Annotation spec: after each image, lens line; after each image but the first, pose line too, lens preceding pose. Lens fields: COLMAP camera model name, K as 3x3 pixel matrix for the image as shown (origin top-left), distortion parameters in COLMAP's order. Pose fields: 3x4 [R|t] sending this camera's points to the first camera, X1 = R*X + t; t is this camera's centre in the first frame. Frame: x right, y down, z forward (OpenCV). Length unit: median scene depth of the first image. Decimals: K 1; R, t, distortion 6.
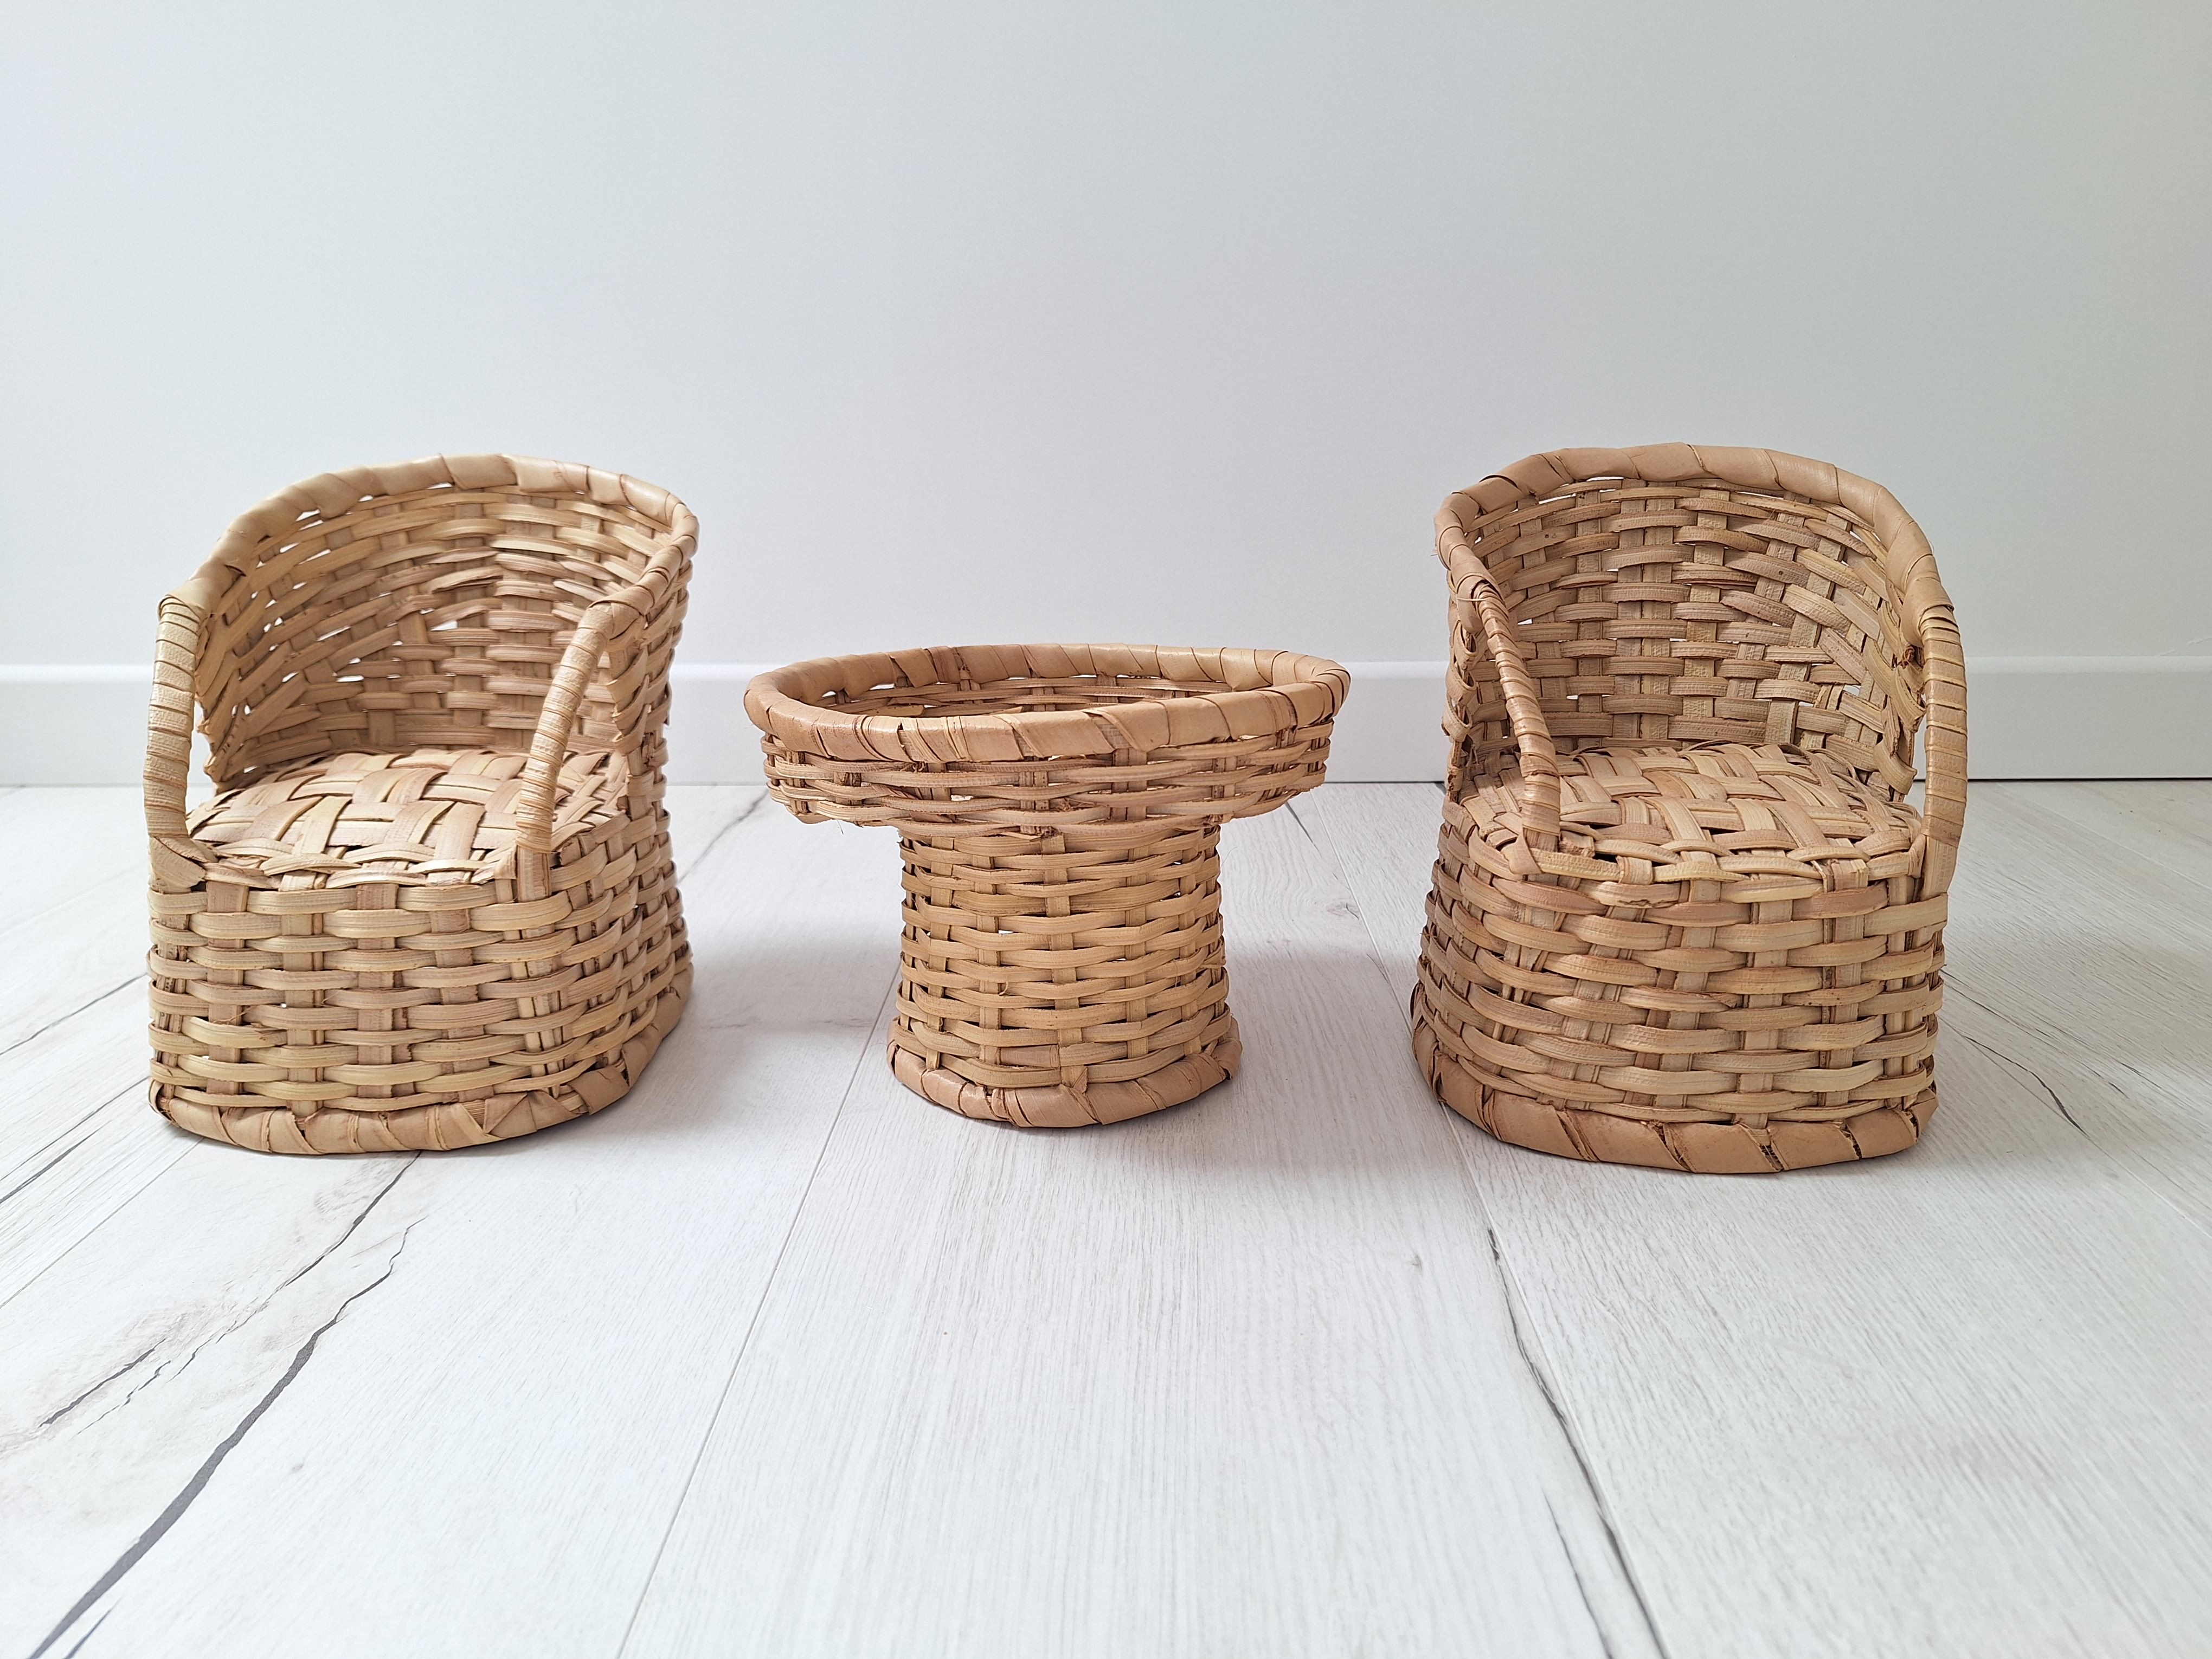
lens RADIAL K [[1544.9, 0, 1099.8], [0, 1544.9, 800.9], [0, 0, 1]] dist [0.019853, -0.038046]
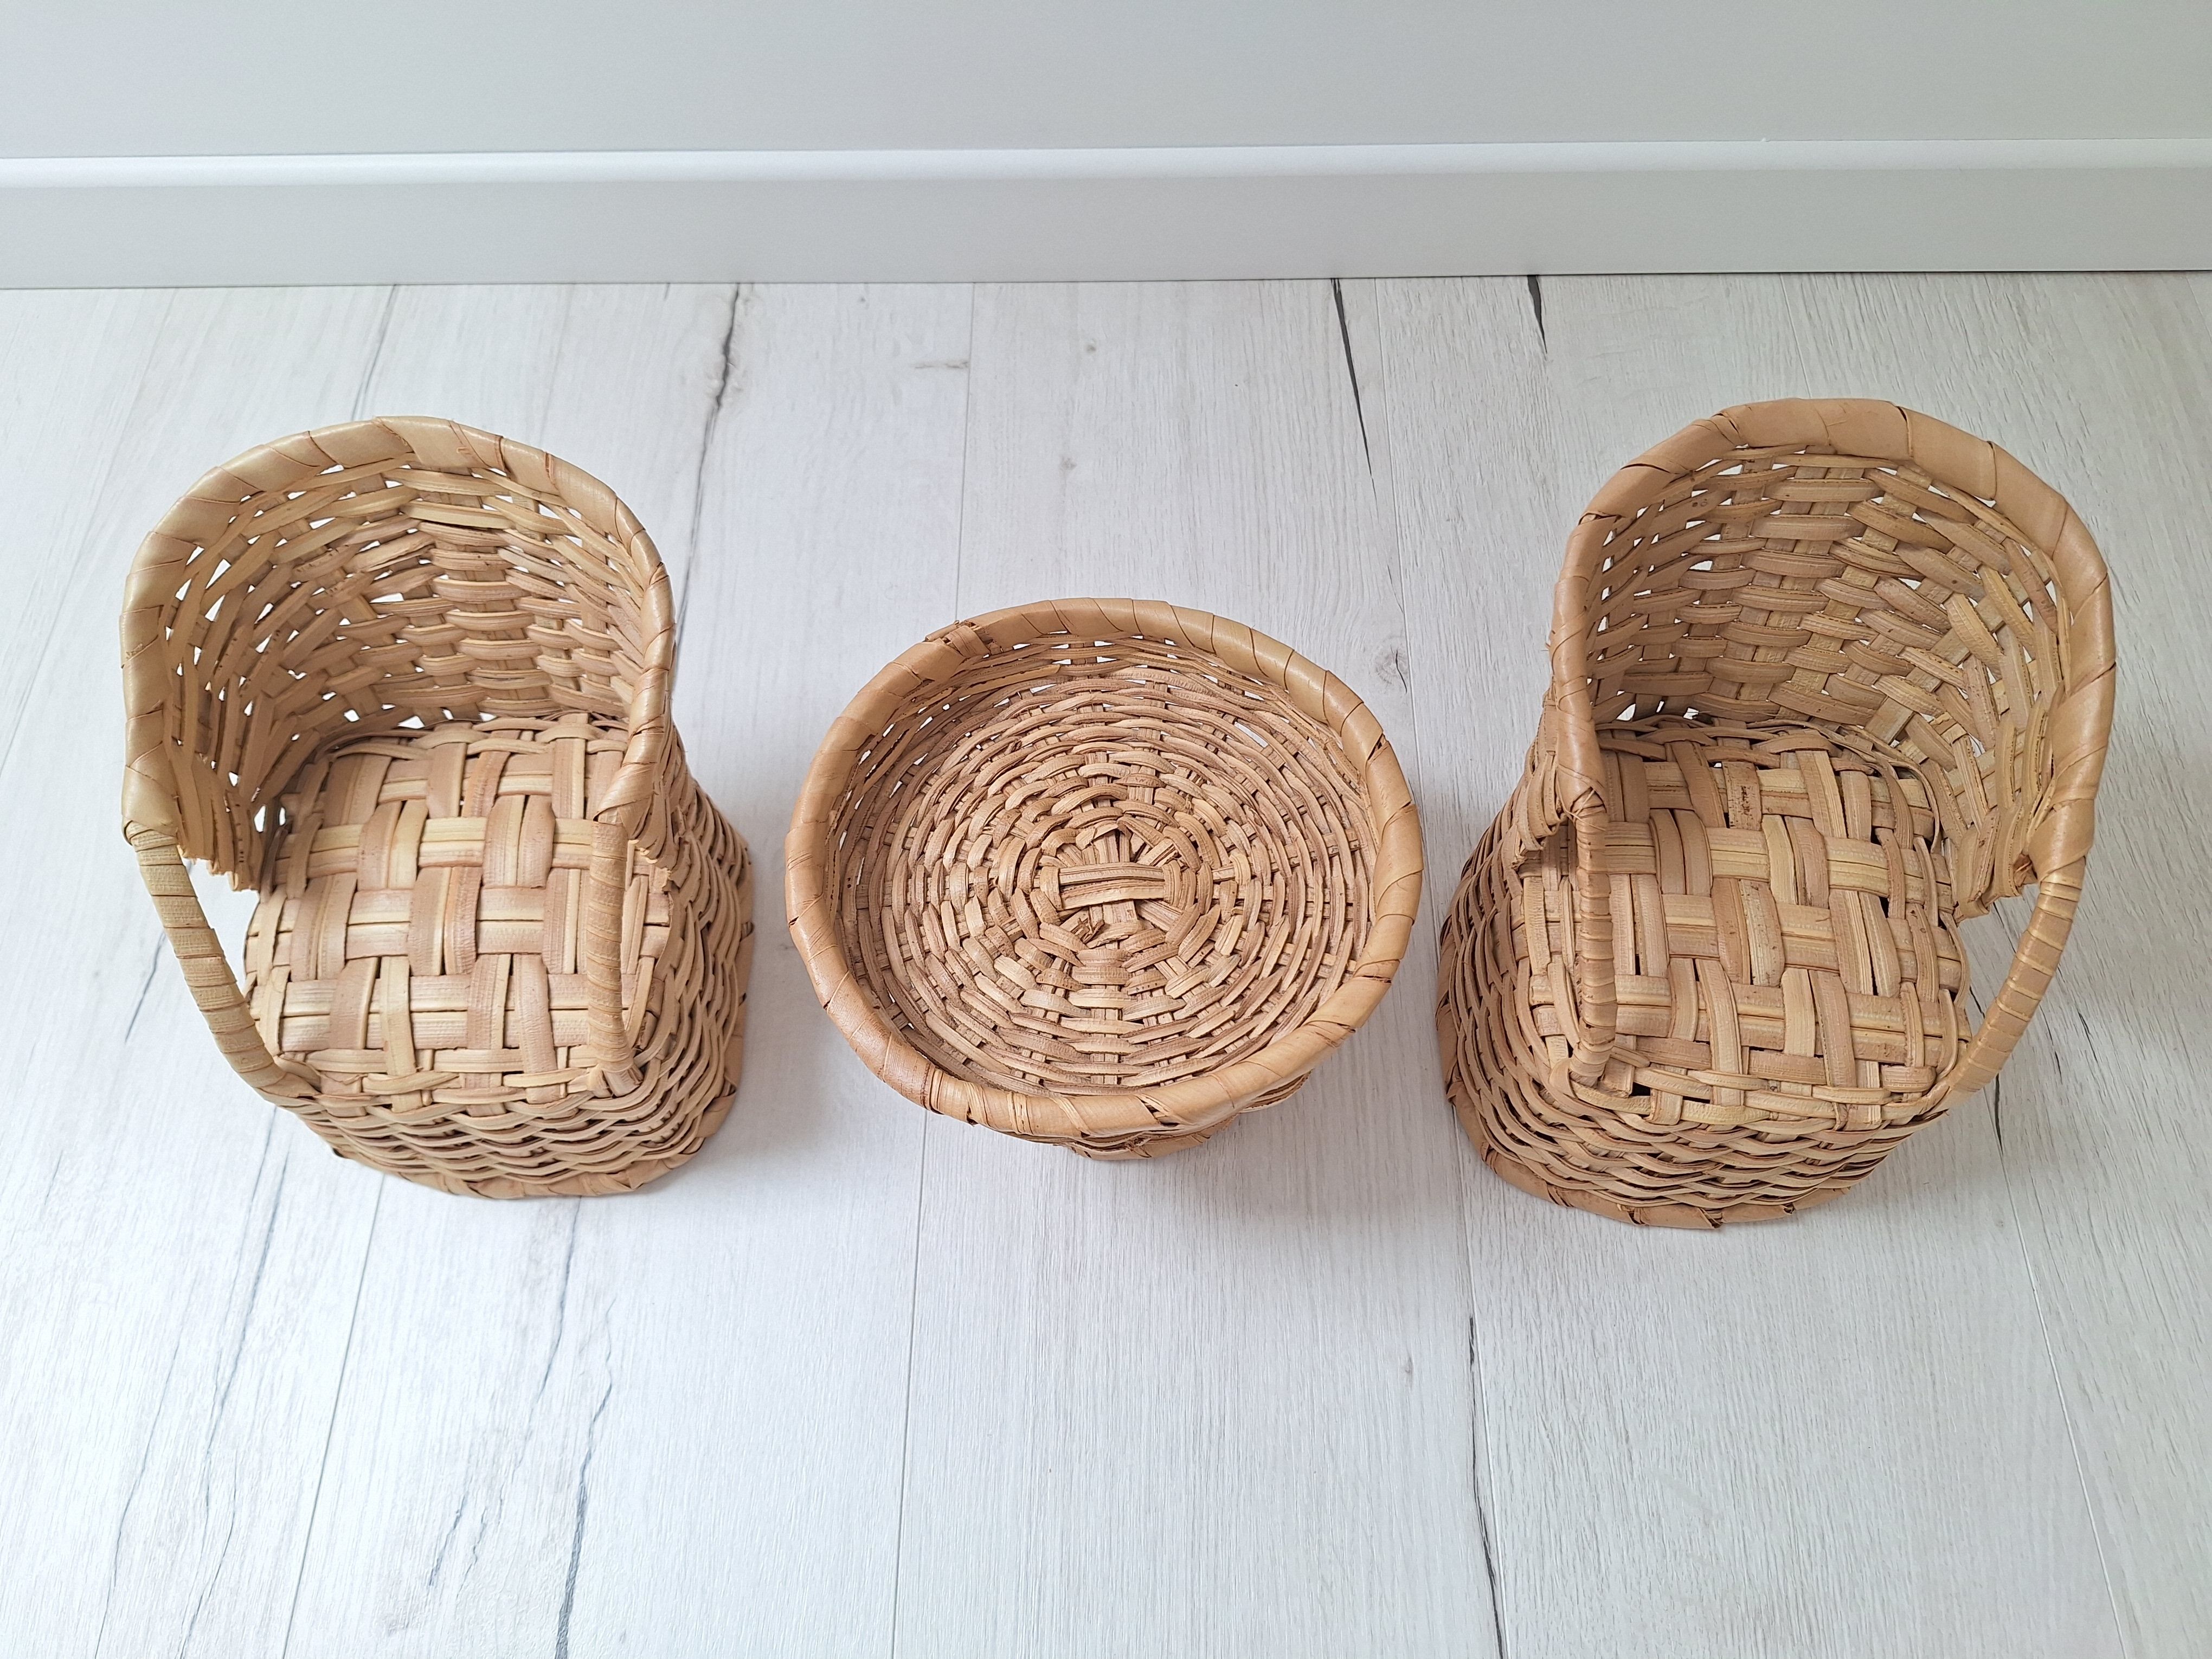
lens RADIAL K [[1544.9, 0, 1095.0], [0, 1544.9, 810.6], [0, 0, 1]] dist [0.019853, -0.038046]
pose [[0.999803, -0.019059, -0.005461, -0.042101], [0.016962, 0.679700, 0.733294, -1.031545], [-0.010264, -0.733242, 0.679890, 0.503523]]
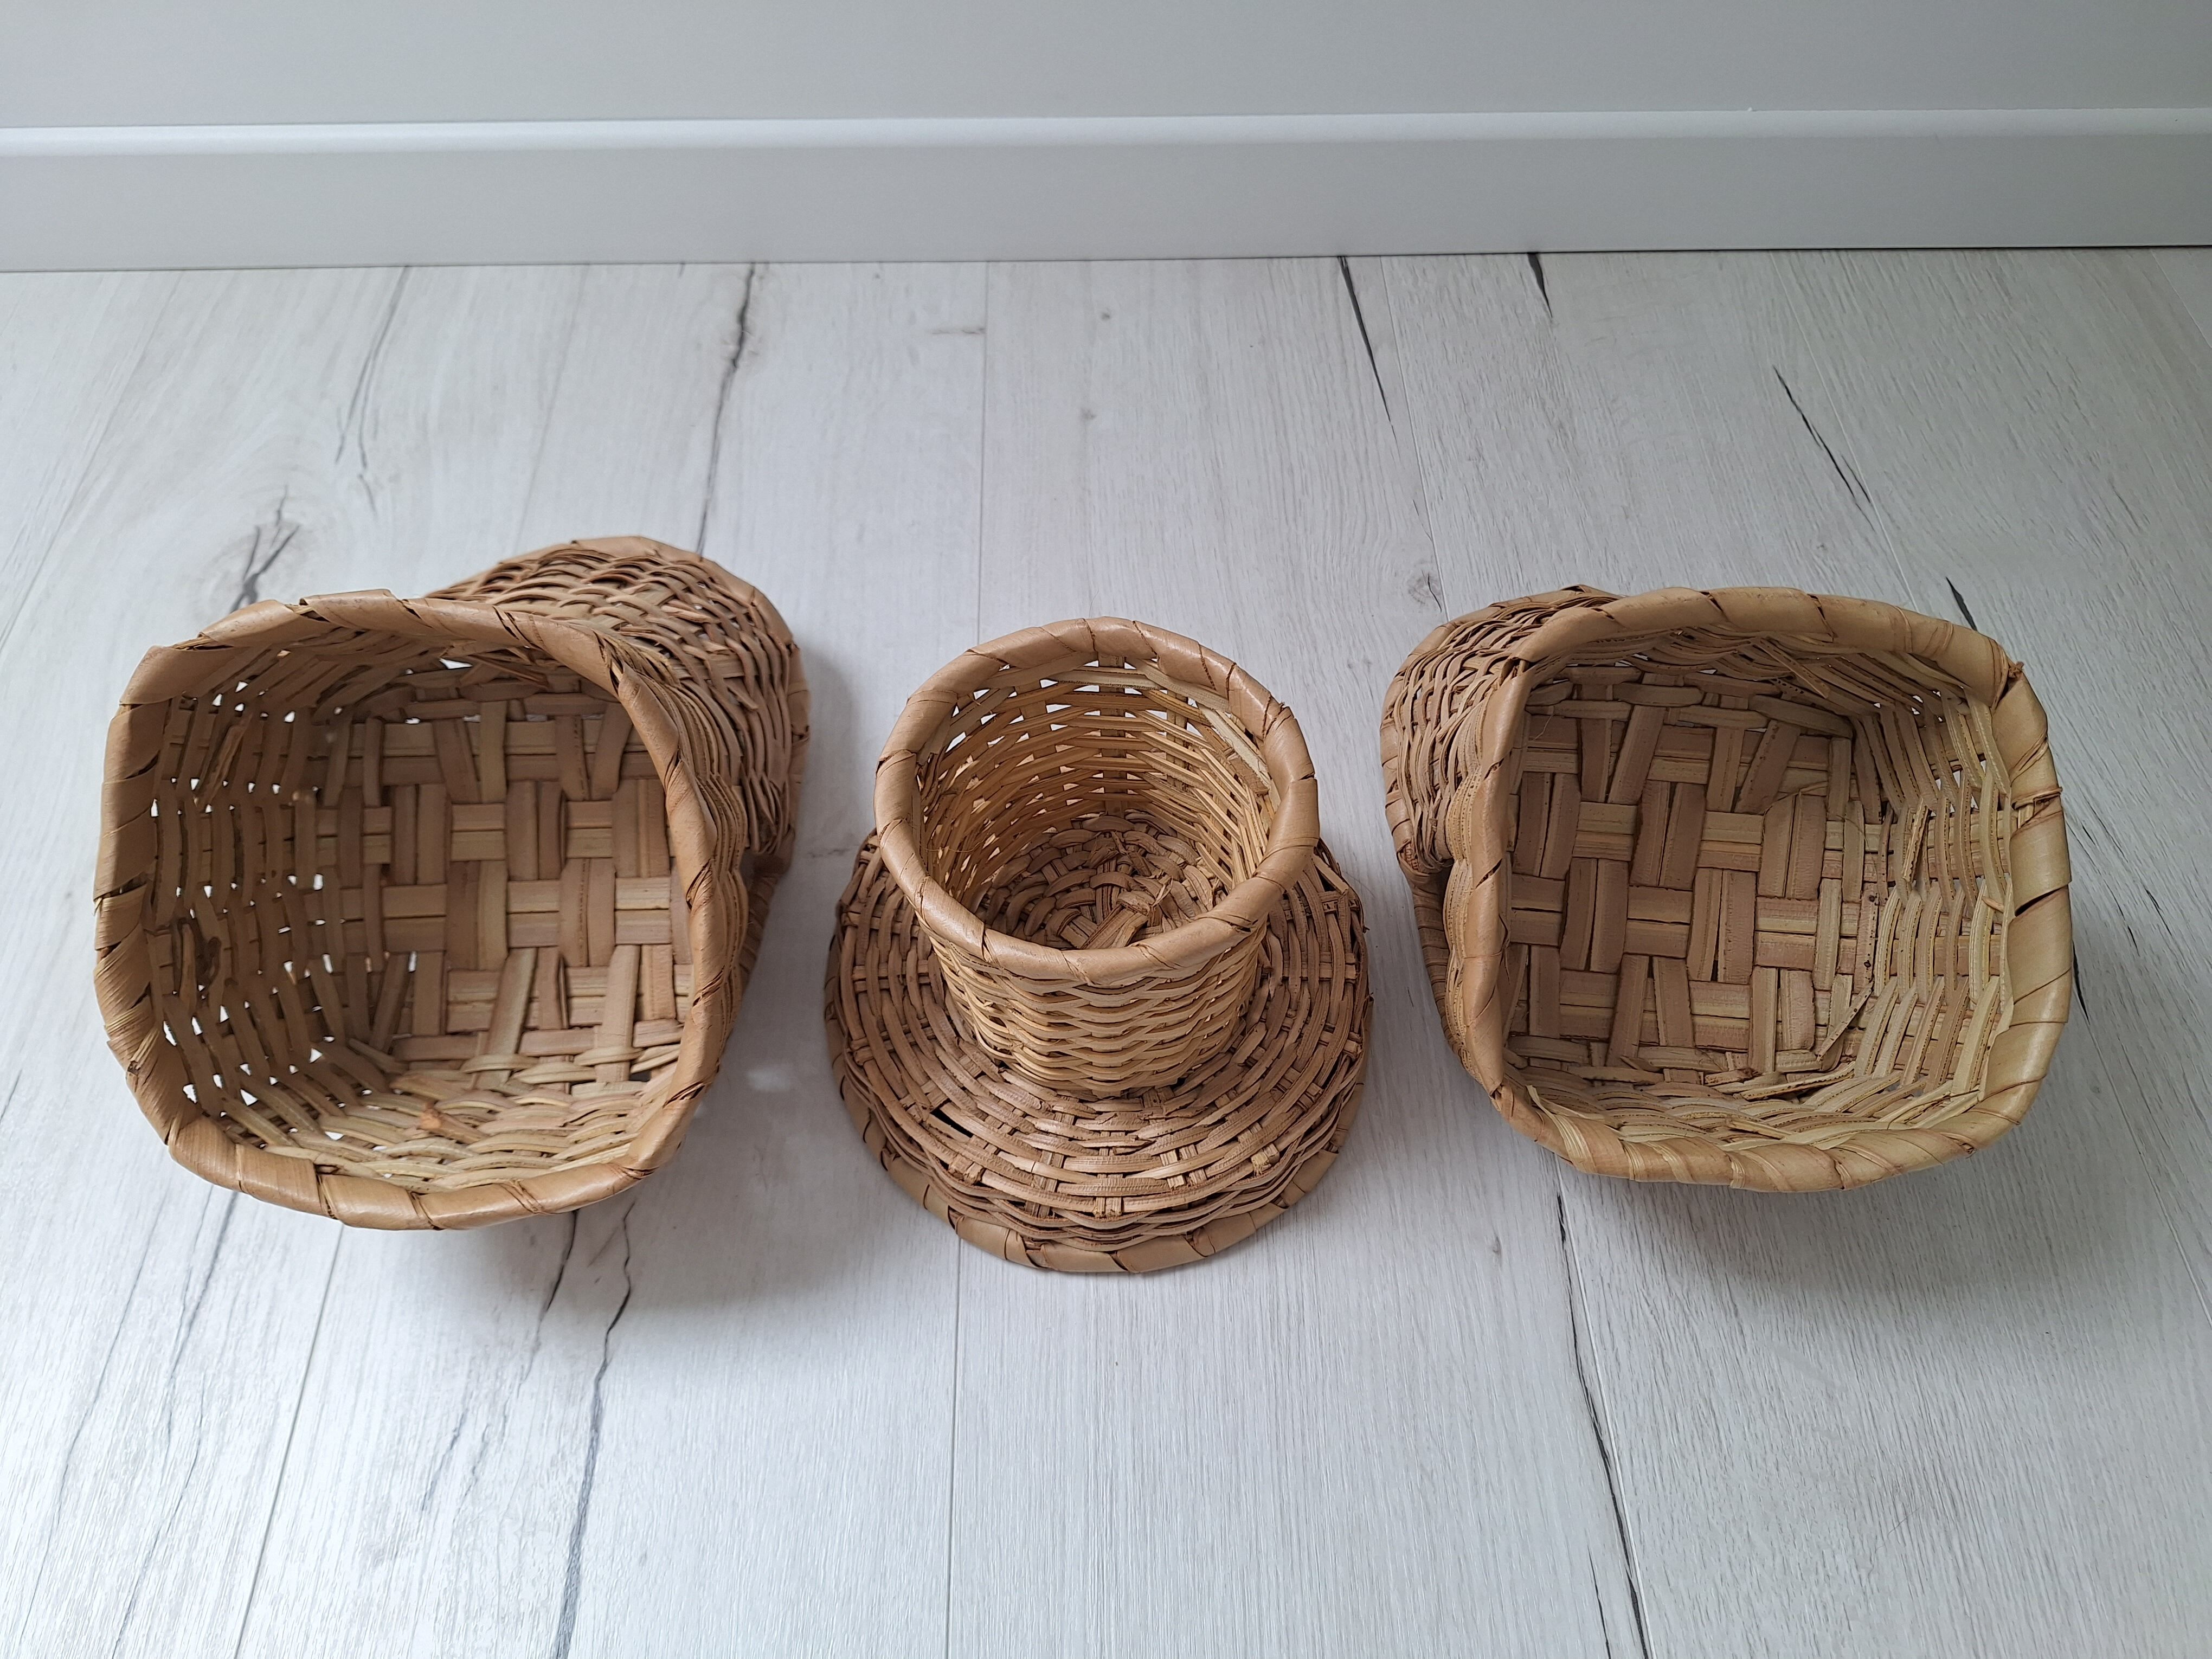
lens RADIAL K [[1544.9, 0, 1109.6], [0, 1544.9, 813.6], [0, 0, 1]] dist [0.019853, -0.038046]
pose [[0.998777, -0.033048, 0.036769, -0.135739], [0.001685, 0.766067, 0.642759, -0.779668], [-0.049409, -0.641911, 0.765186, 0.339639]]
